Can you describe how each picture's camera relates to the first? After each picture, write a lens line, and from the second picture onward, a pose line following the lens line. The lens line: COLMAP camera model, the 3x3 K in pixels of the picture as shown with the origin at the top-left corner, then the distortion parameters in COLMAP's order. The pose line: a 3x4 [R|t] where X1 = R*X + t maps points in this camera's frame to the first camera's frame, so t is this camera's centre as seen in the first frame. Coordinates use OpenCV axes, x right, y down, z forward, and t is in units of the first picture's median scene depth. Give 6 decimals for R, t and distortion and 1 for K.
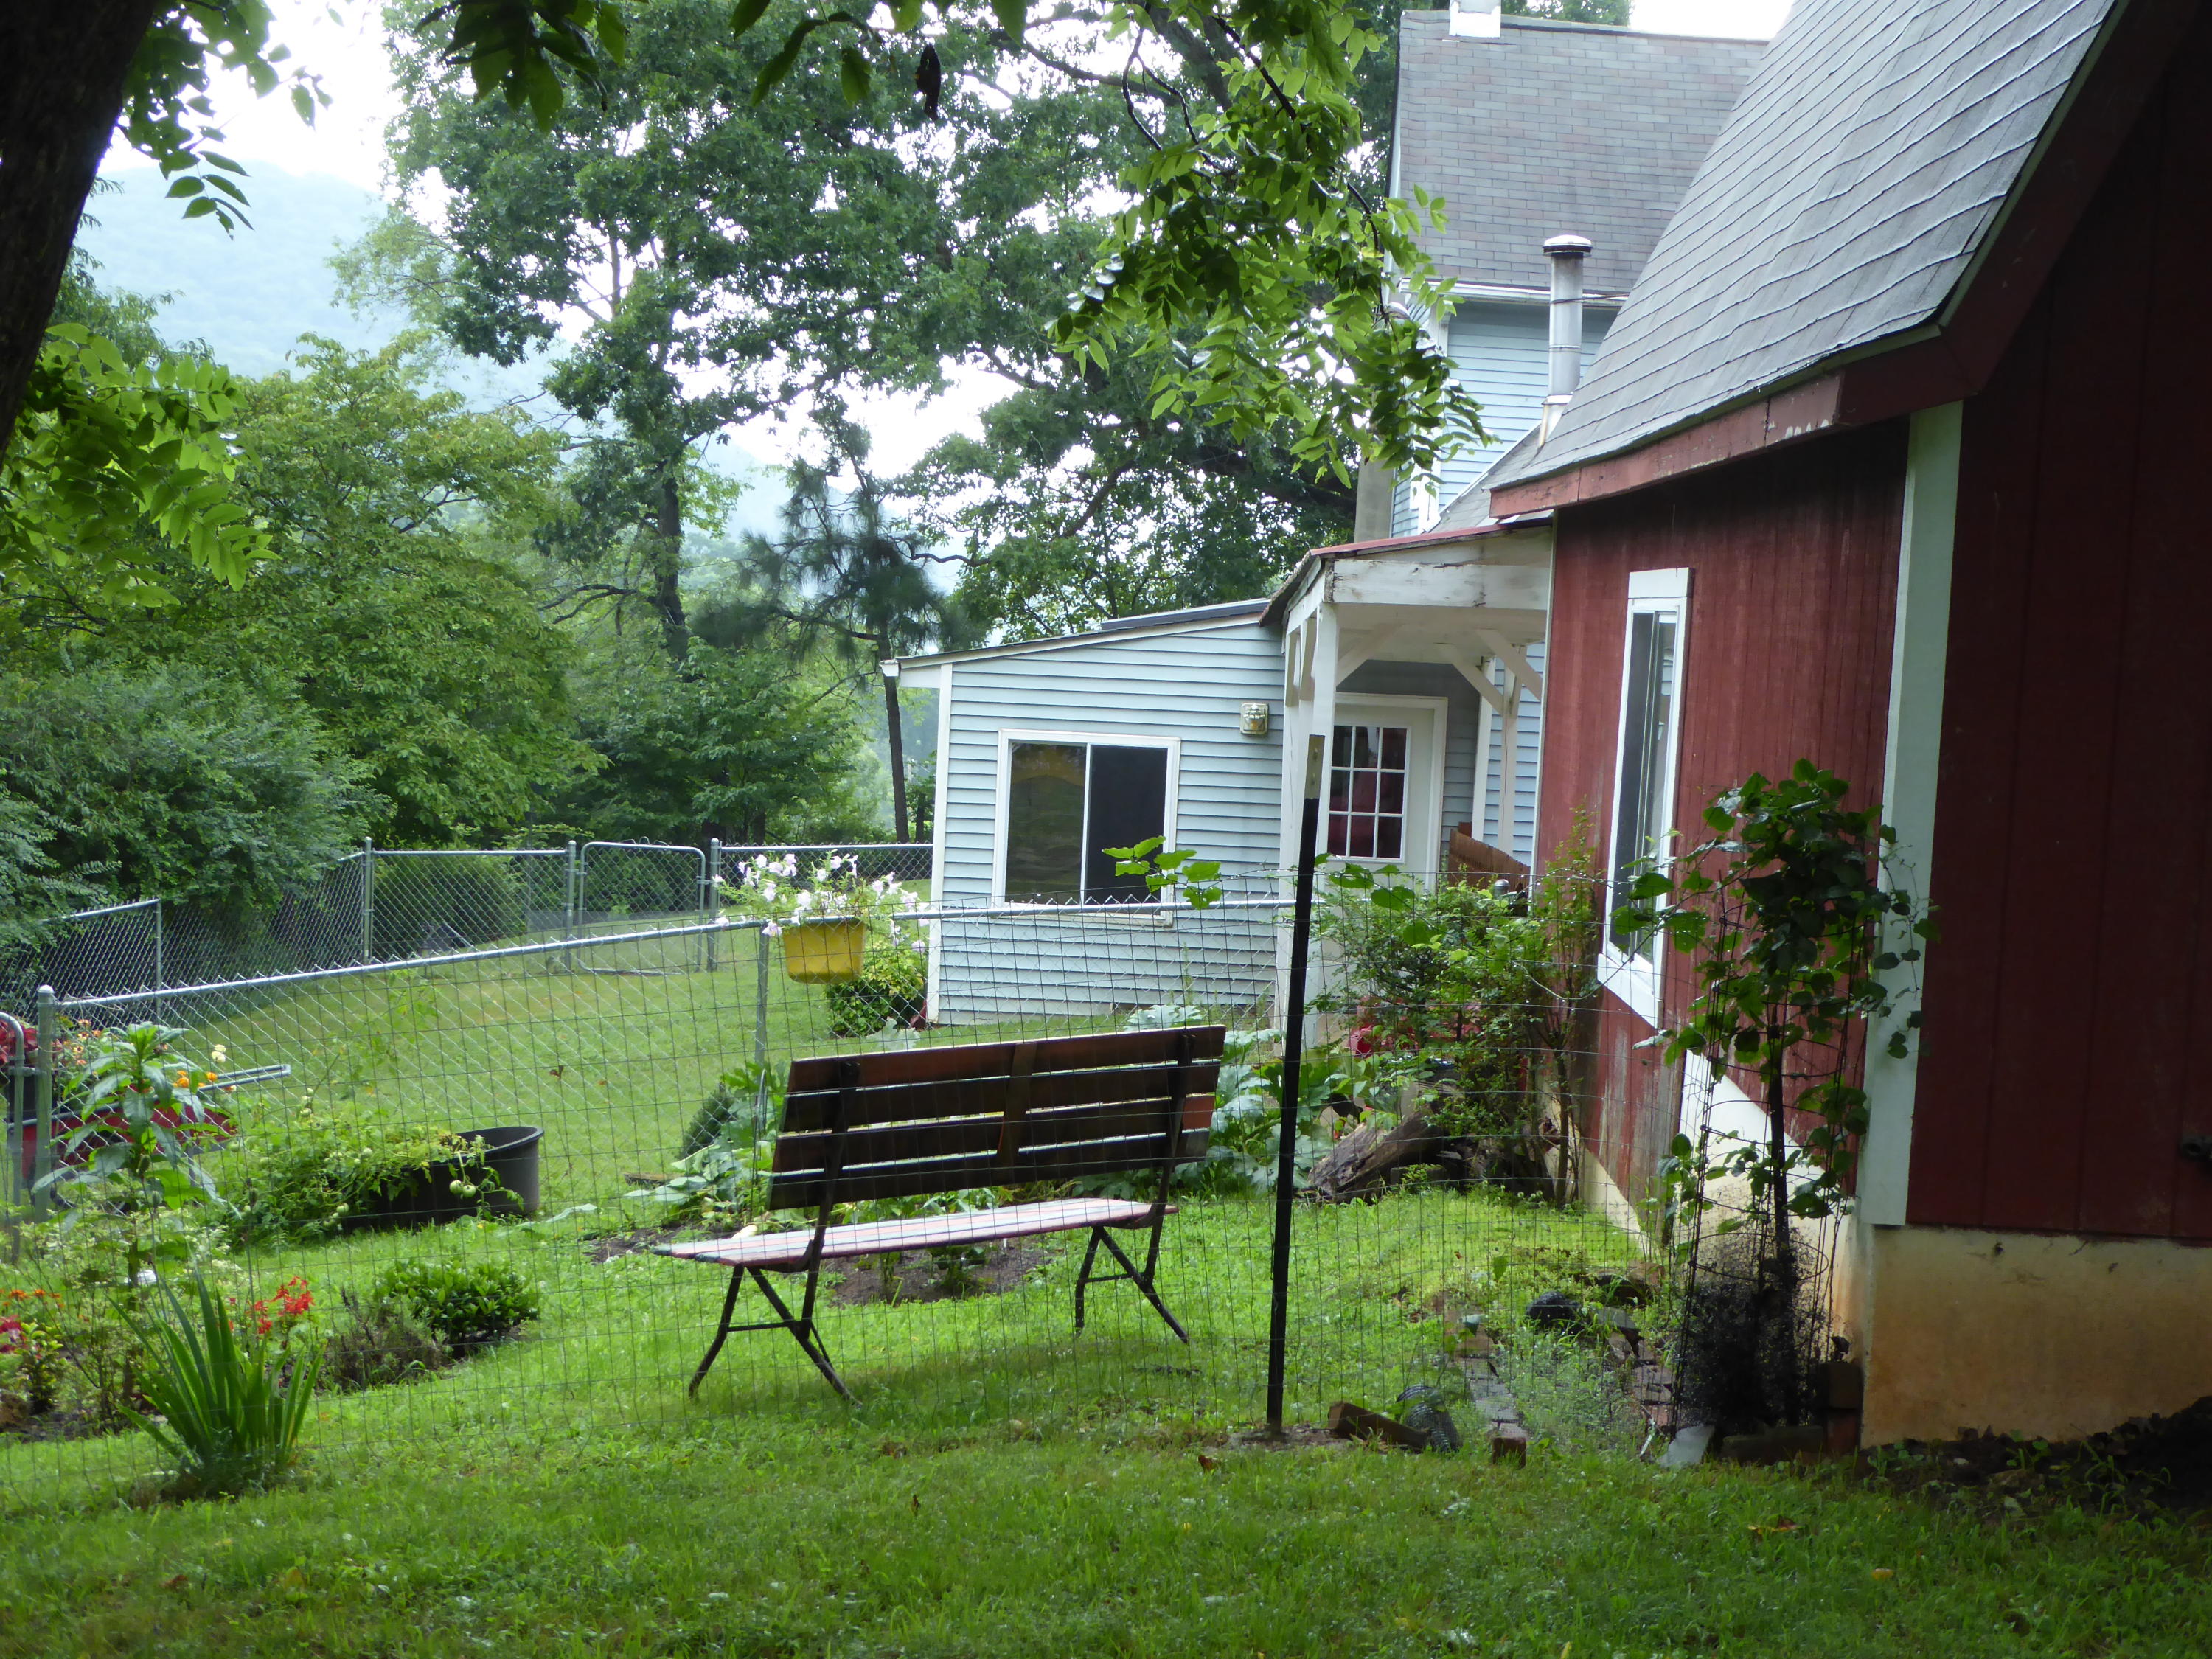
lens RADIAL K [[3369.3, 0, 1105.5], [0, 3369.3, 830.9], [0, 0, 1]] dist [-0.122062, 0.000000]
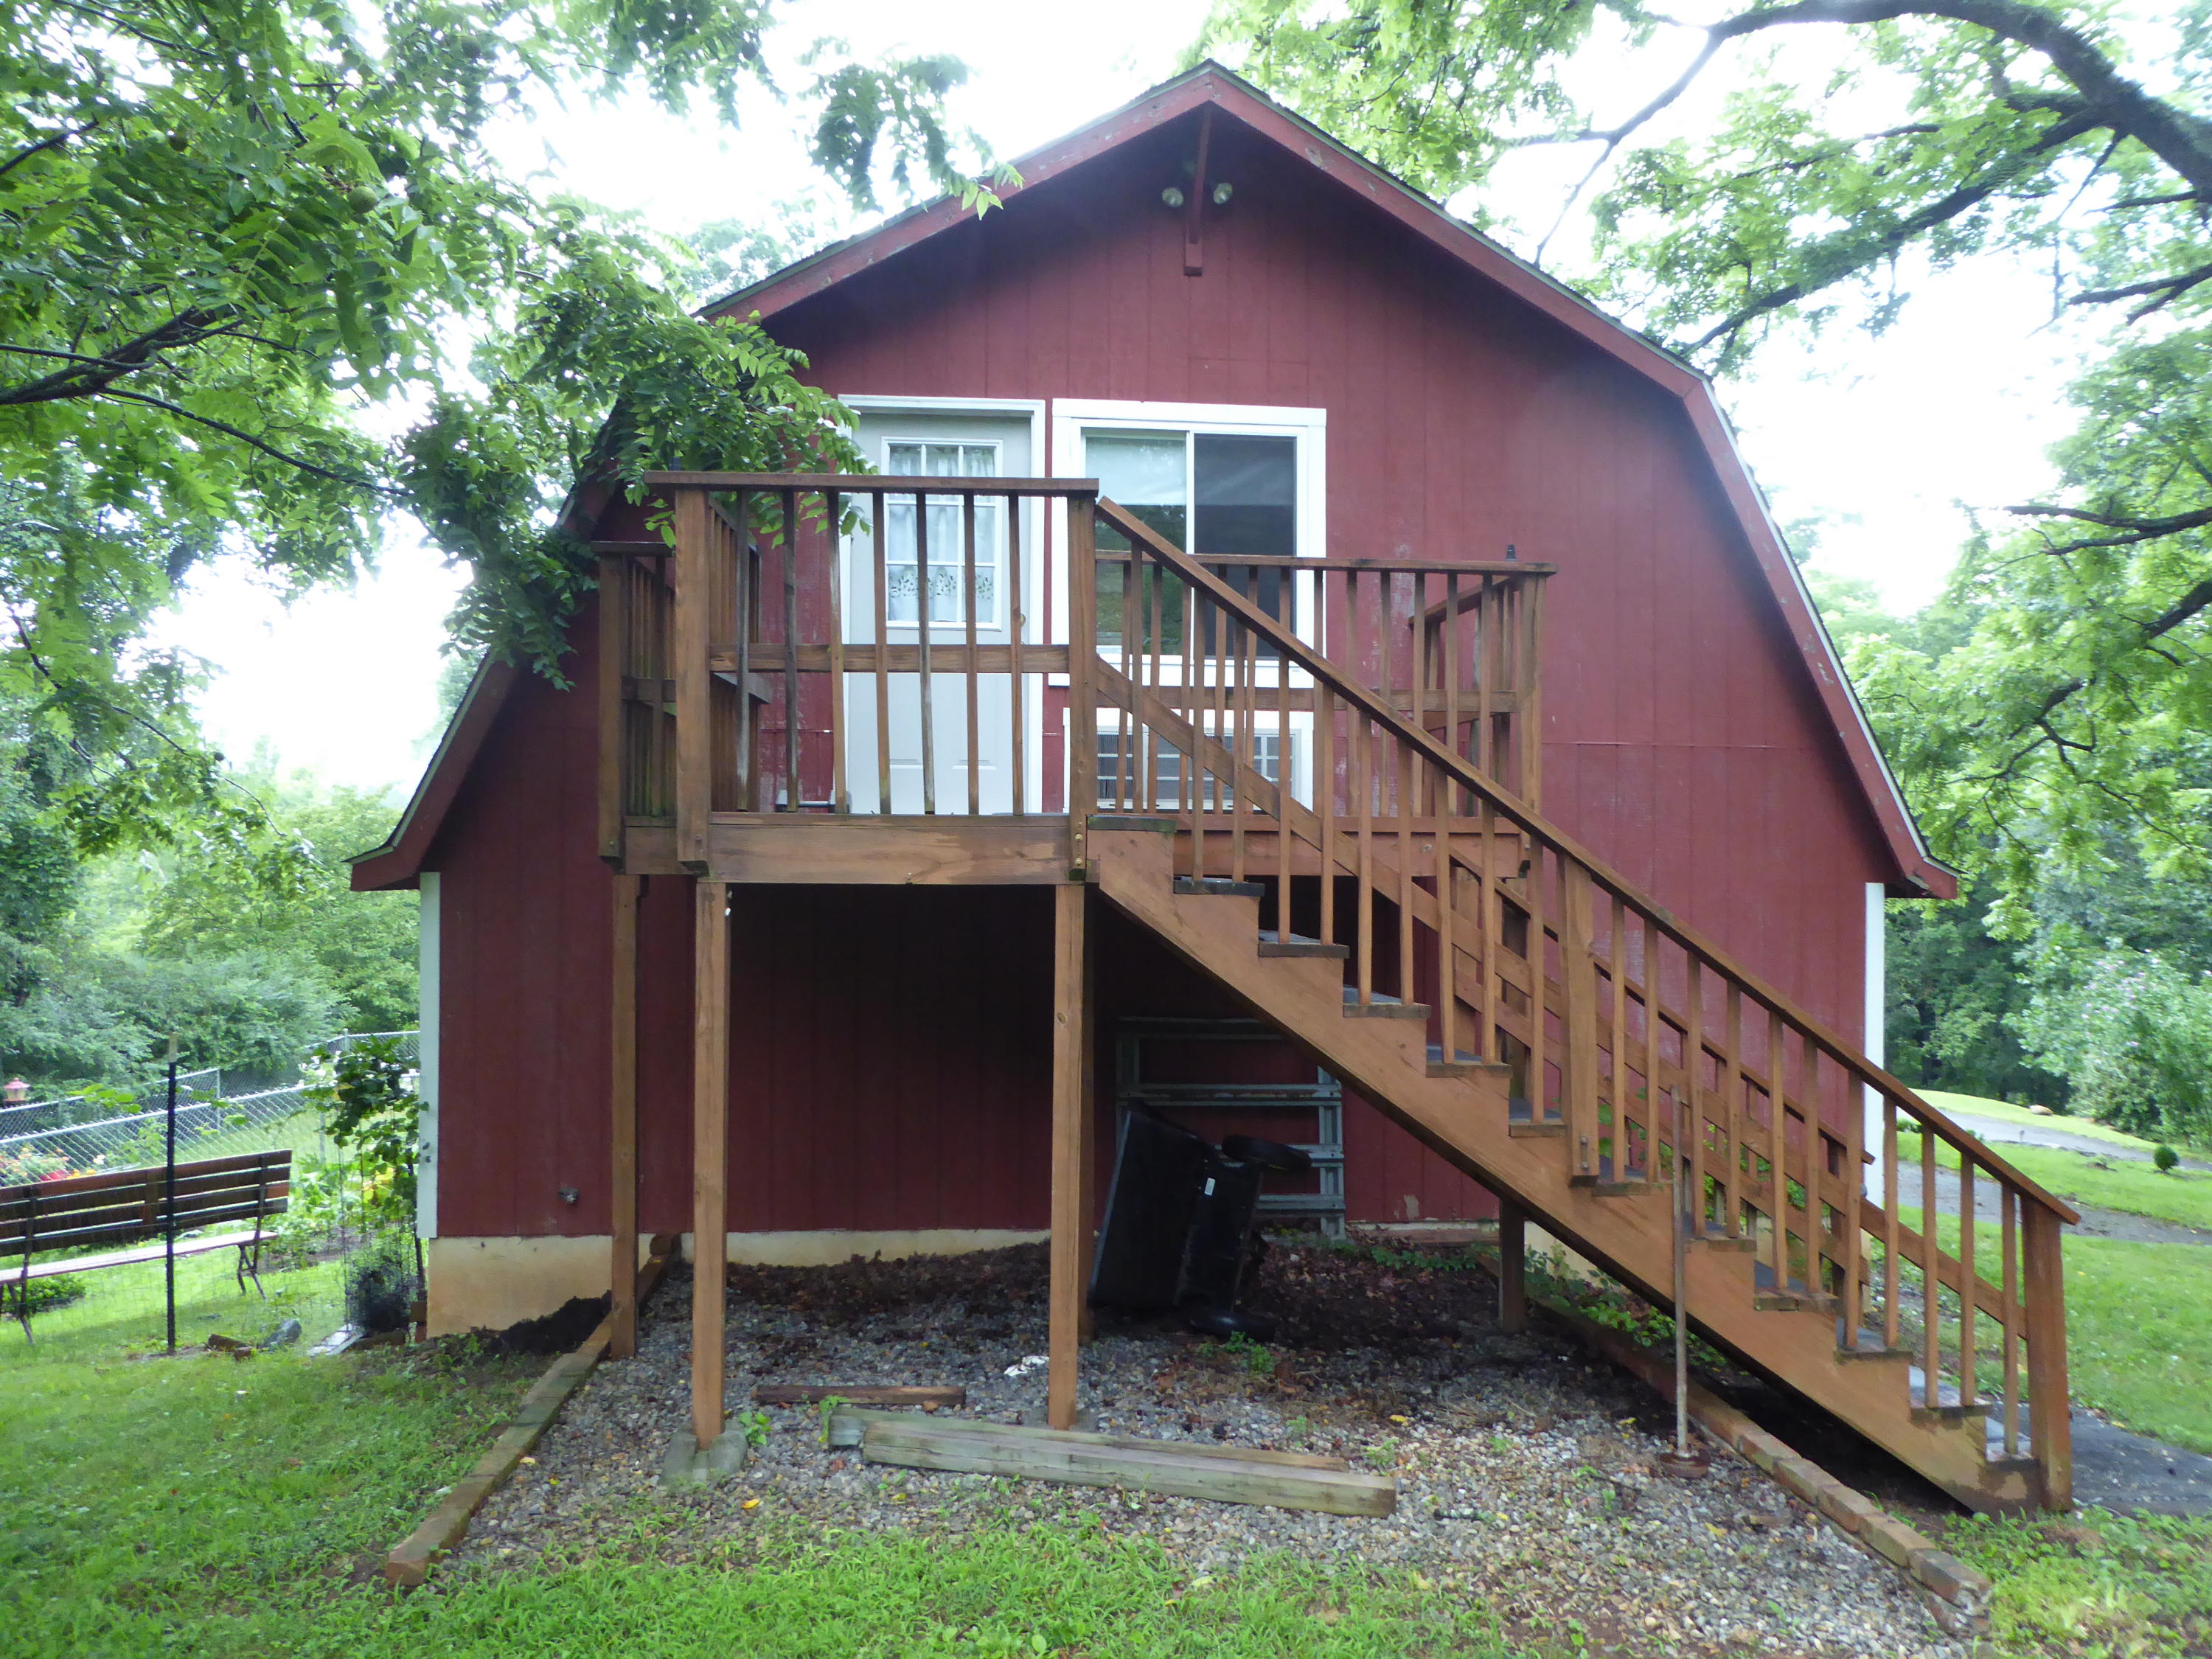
lens RADIAL K [[1568.7, 0, 1105.3], [0, 1568.7, 845.5], [0, 0, 1]] dist [-0.042331, 0.014402]
pose [[0.987183, -0.050705, 0.151322, 0.508424], [0.062972, 0.995009, -0.077409, -0.033962], [-0.146642, 0.085946, 0.985449, -0.116830]]
